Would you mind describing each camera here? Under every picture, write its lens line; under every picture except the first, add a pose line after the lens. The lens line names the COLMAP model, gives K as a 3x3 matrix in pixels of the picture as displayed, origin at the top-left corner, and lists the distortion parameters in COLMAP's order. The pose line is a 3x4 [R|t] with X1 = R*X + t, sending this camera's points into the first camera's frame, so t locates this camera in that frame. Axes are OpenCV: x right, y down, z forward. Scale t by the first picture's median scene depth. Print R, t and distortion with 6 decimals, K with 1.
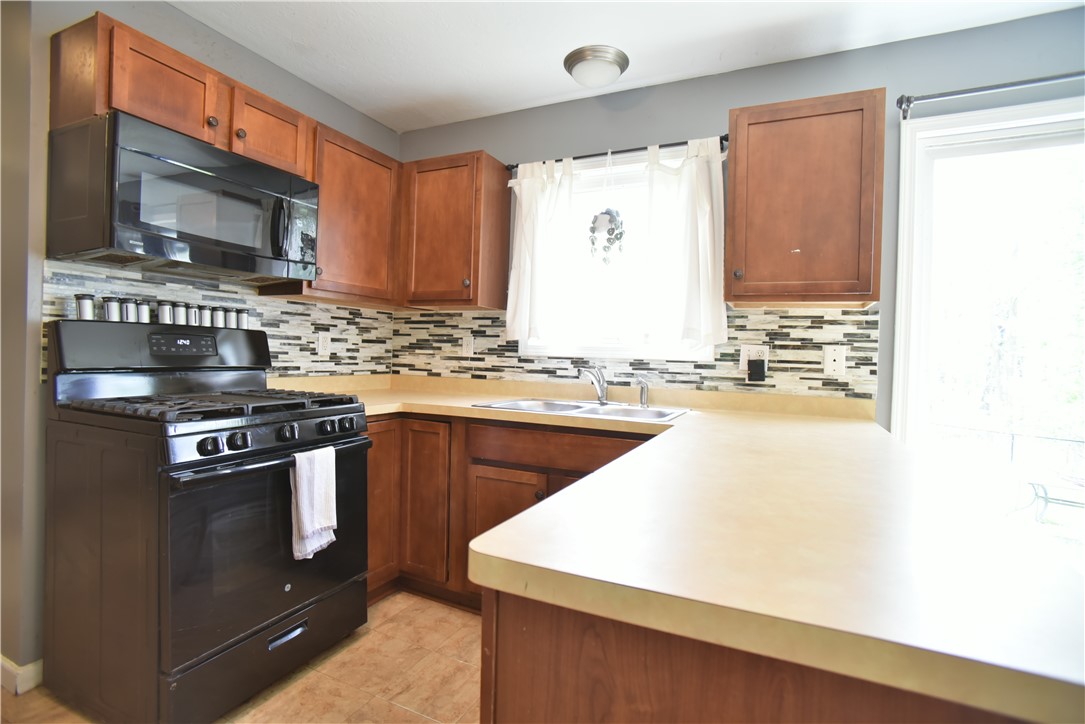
lens RADIAL K [[526.6, 0, 540.7], [0, 526.6, 360.1], [0, 0, 1]] dist [-0.070498, 0.035527]
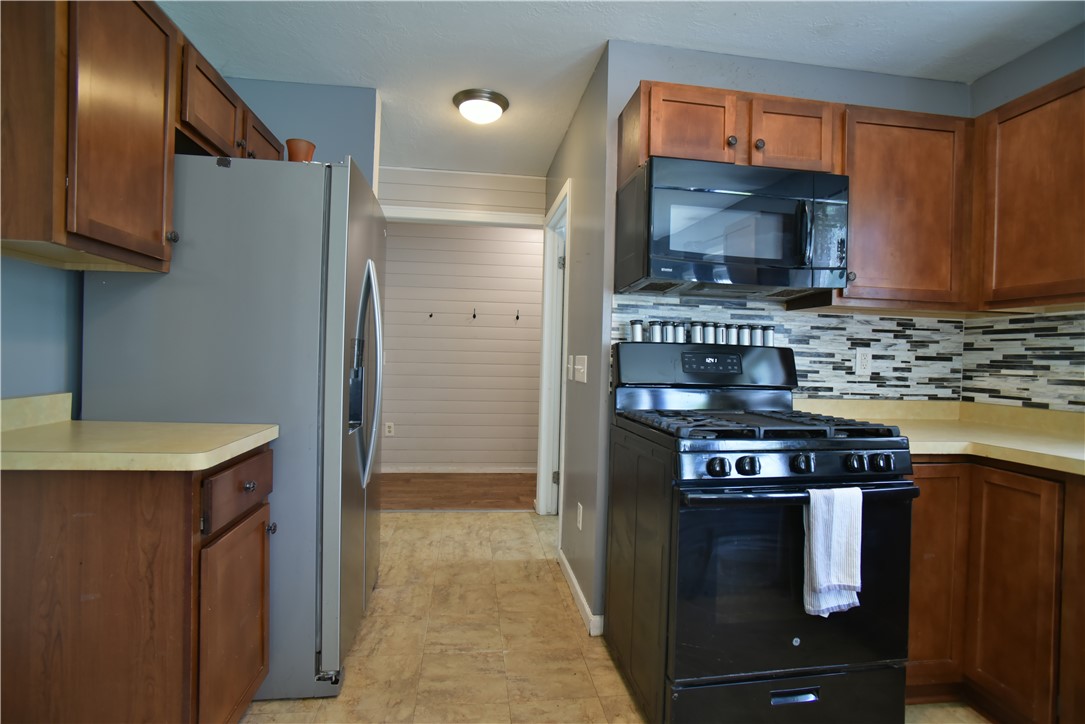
lens RADIAL K [[526.6, 0, 540.7], [0, 526.6, 360.1], [0, 0, 1]] dist [-0.070498, 0.035527]
pose [[0.551324, -0.007444, -0.834258, -0.003532], [-0.022544, 0.999462, -0.023816, -0.002216], [0.833986, 0.031938, 0.550860, 0.113300]]
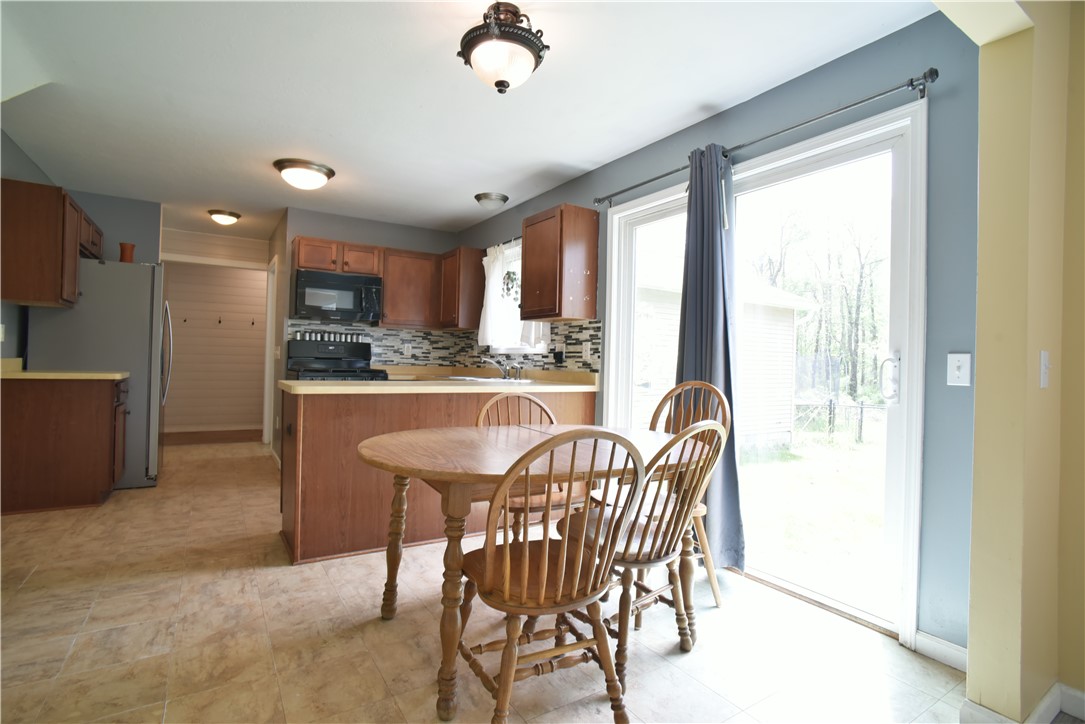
lens RADIAL K [[526.6, 0, 540.7], [0, 526.6, 360.1], [0, 0, 1]] dist [-0.070498, 0.035527]
pose [[0.850842, -0.010524, -0.525316, 1.319093], [-0.007555, 0.999451, -0.032261, 0.086718], [0.525368, 0.031418, 0.850295, -0.544895]]
